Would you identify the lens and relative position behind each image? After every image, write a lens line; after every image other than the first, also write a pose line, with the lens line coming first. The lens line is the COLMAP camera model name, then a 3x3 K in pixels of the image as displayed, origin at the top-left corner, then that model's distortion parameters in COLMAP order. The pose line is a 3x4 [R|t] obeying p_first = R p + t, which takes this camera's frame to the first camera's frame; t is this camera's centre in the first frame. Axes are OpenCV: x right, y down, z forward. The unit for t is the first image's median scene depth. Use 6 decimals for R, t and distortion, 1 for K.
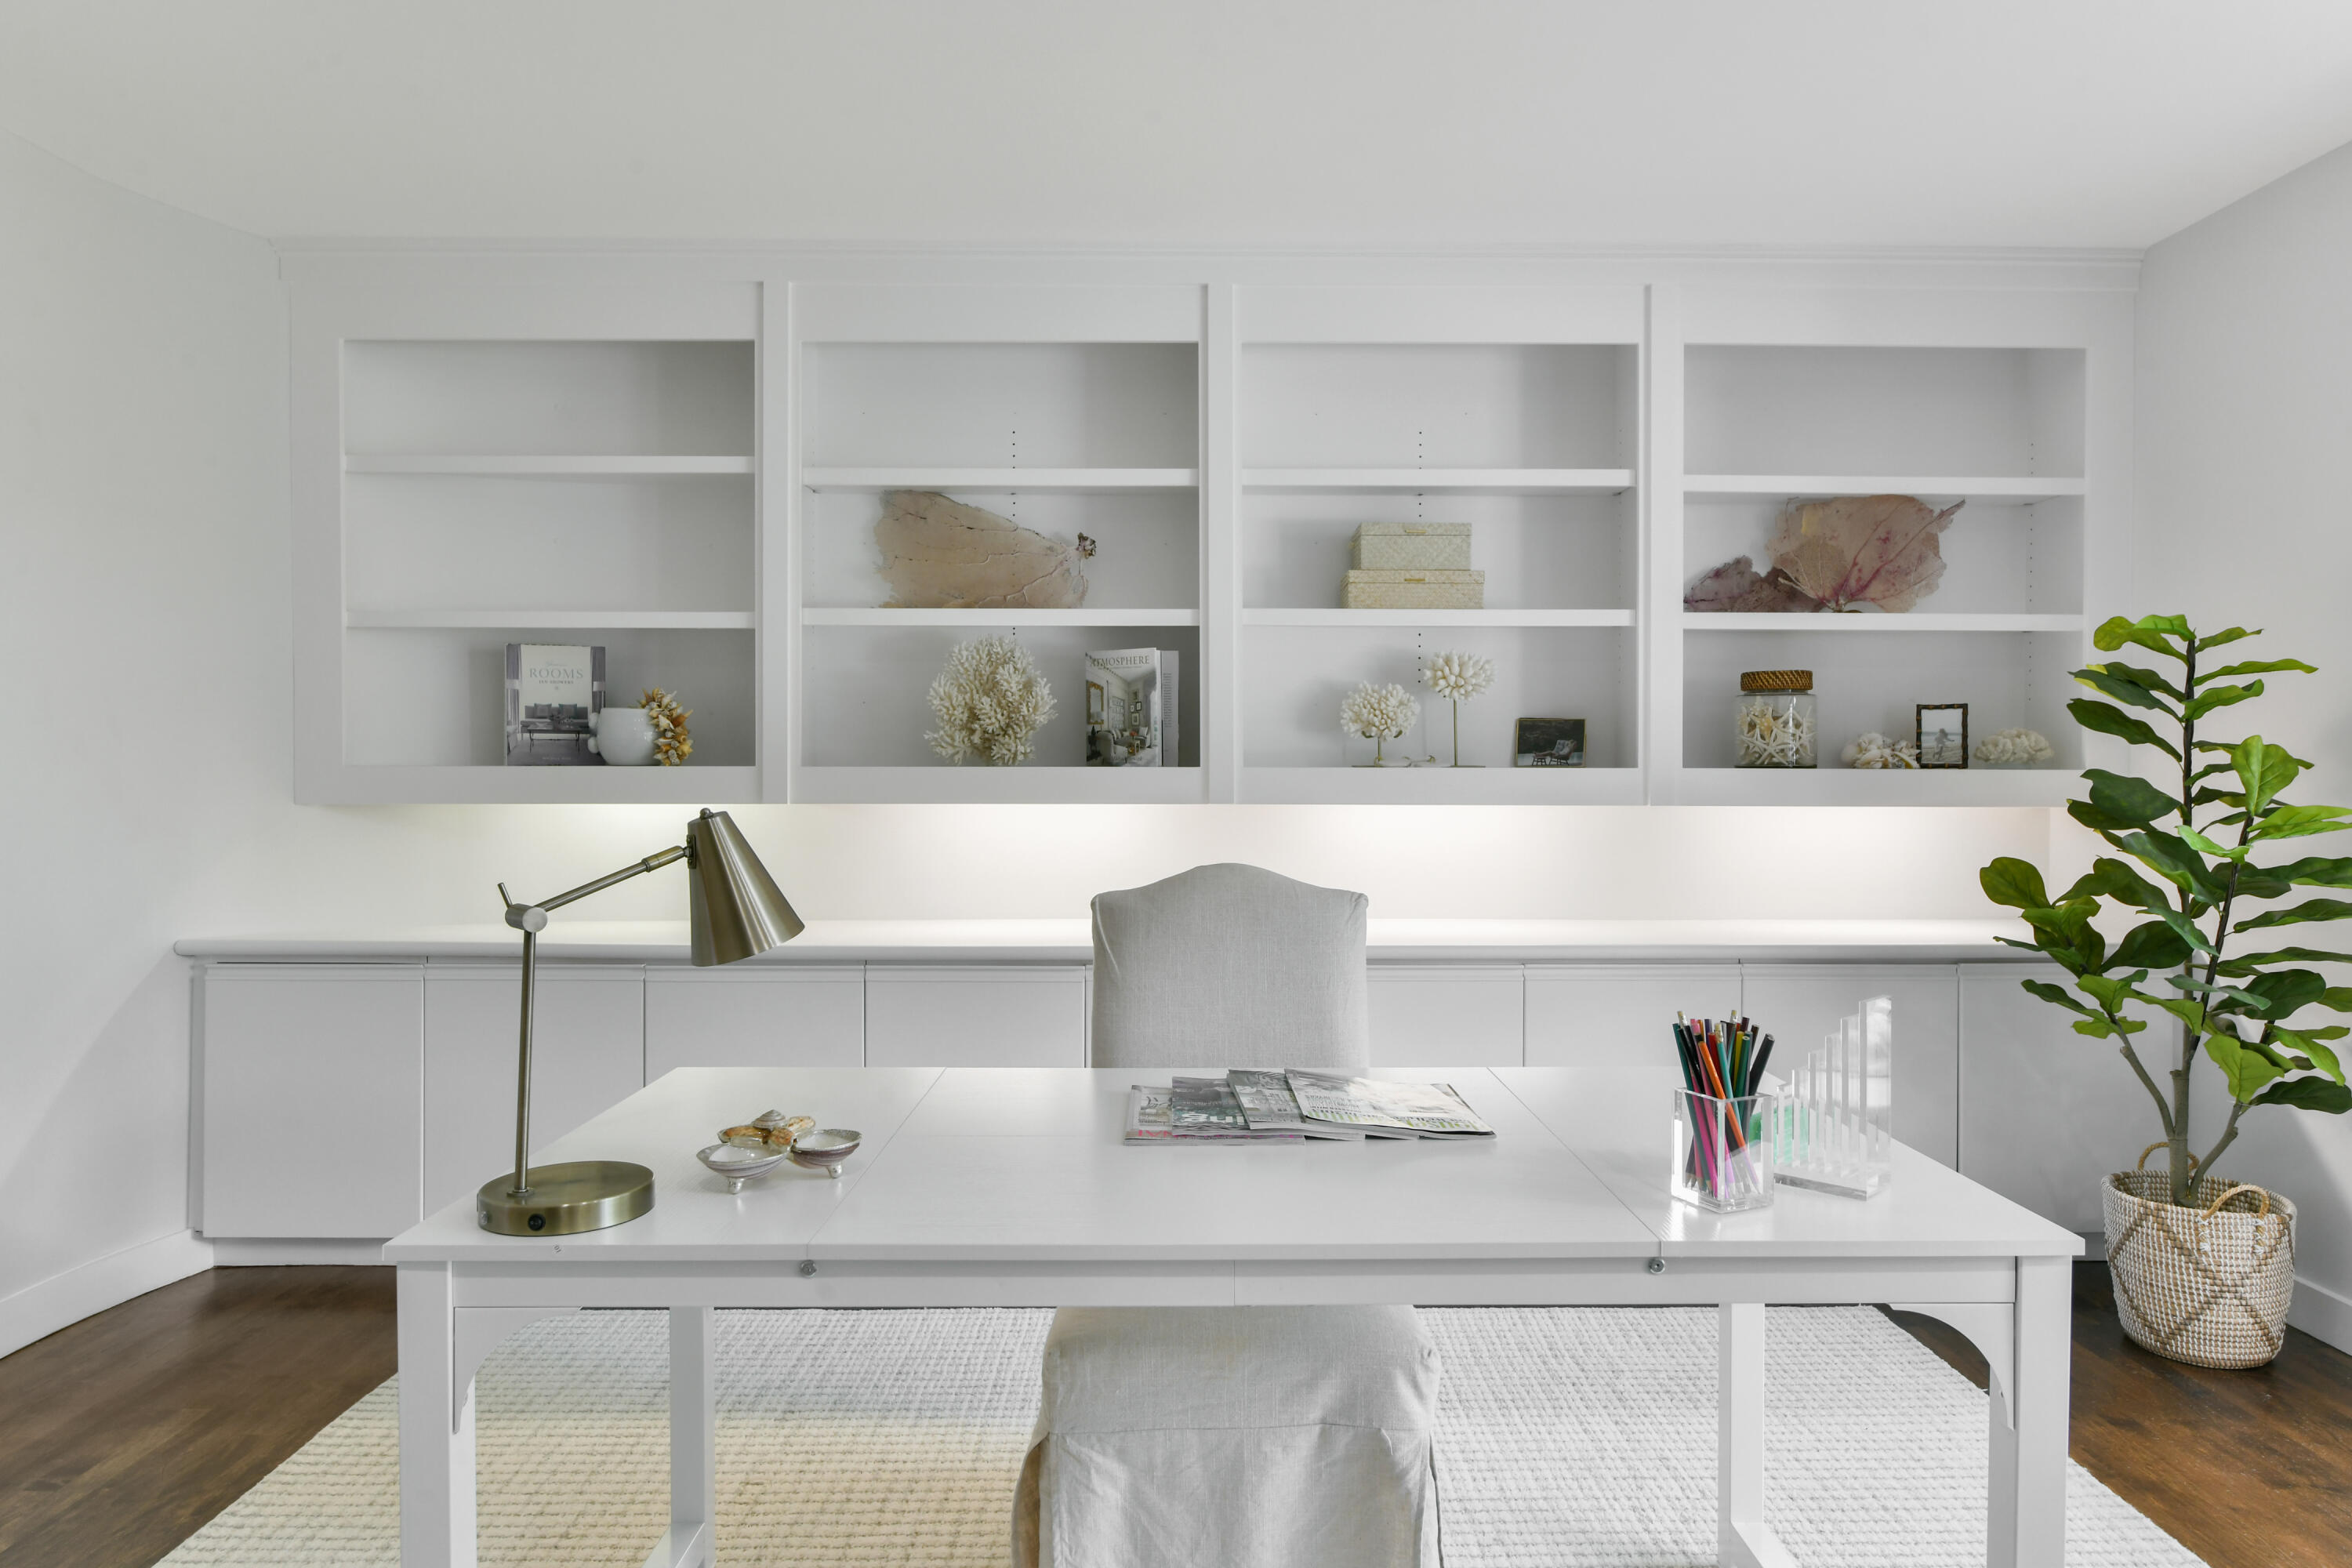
lens RADIAL K [[1438.7, 0, 1182.1], [0, 1438.7, 792.4], [0, 0, 1]] dist [-0.017095, 0.004655]
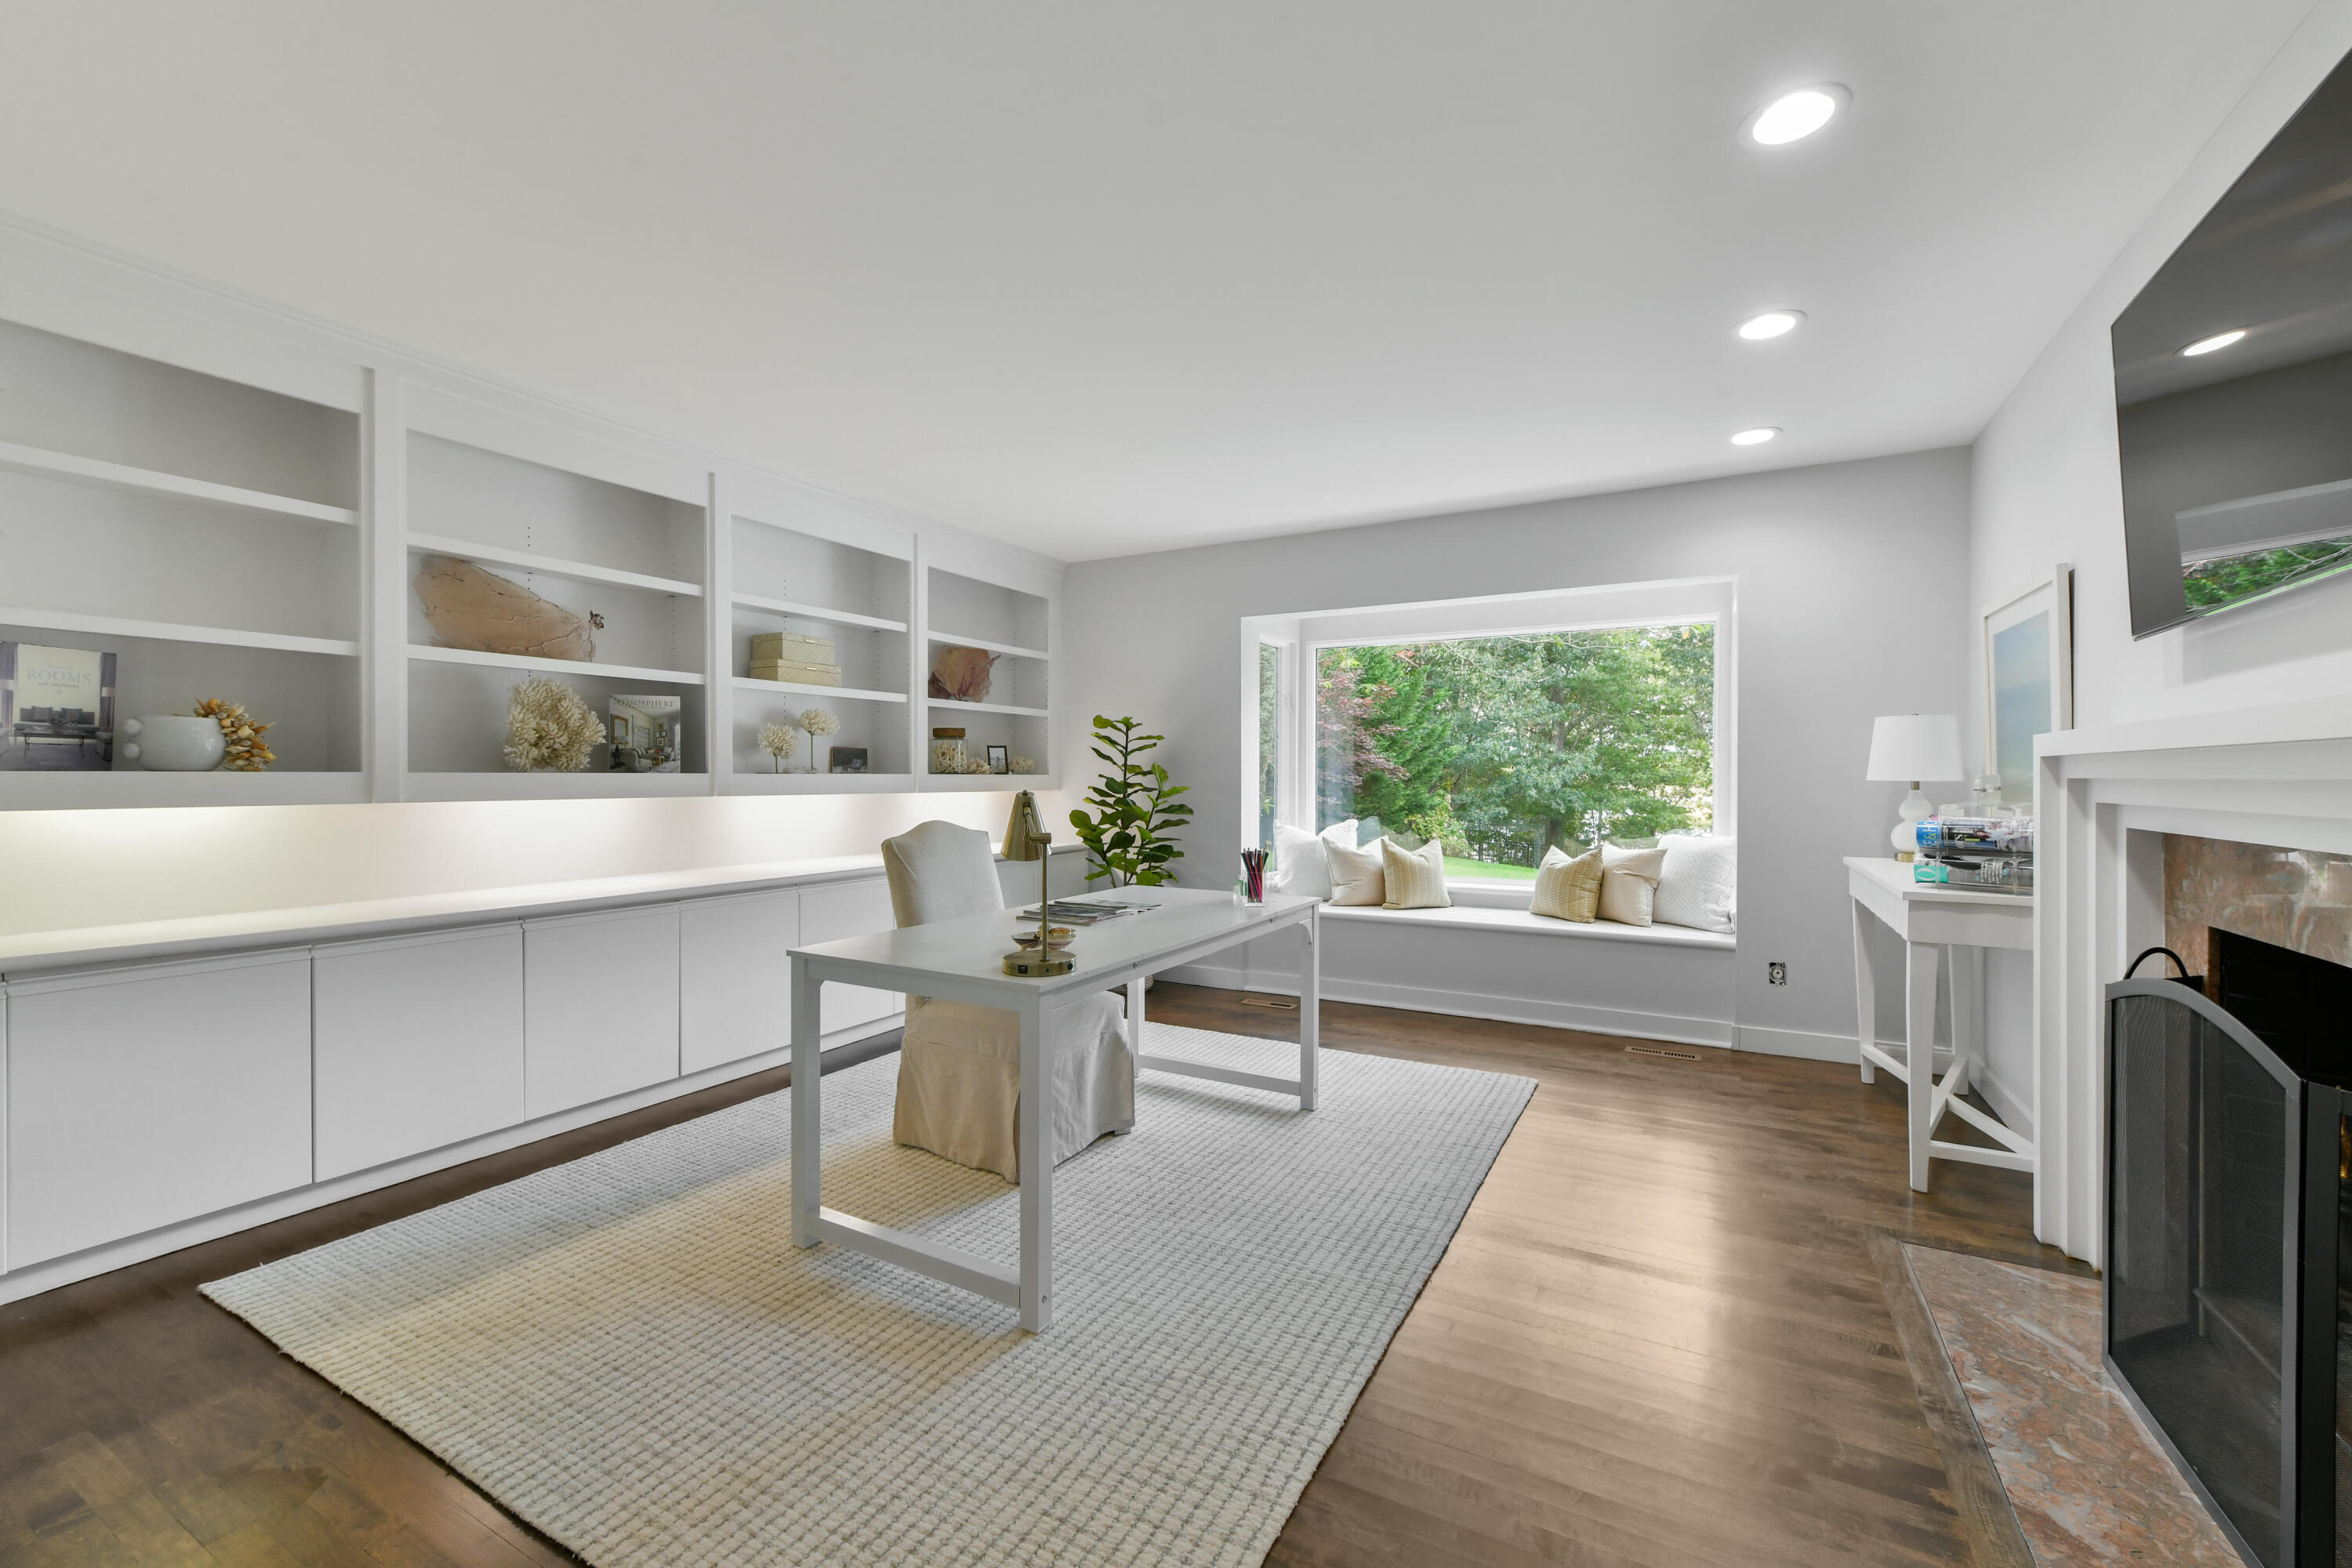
lens RADIAL K [[949.1, 0, 1180.6], [0, 949.1, 777.2], [0, 0, 1]] dist [-0.000460, 0.001815]
pose [[0.501963, -0.002066, 0.864887, -0.618896], [0.010384, 0.999939, -0.003637, -0.003989], [-0.864827, 0.010807, 0.501954, 0.014262]]
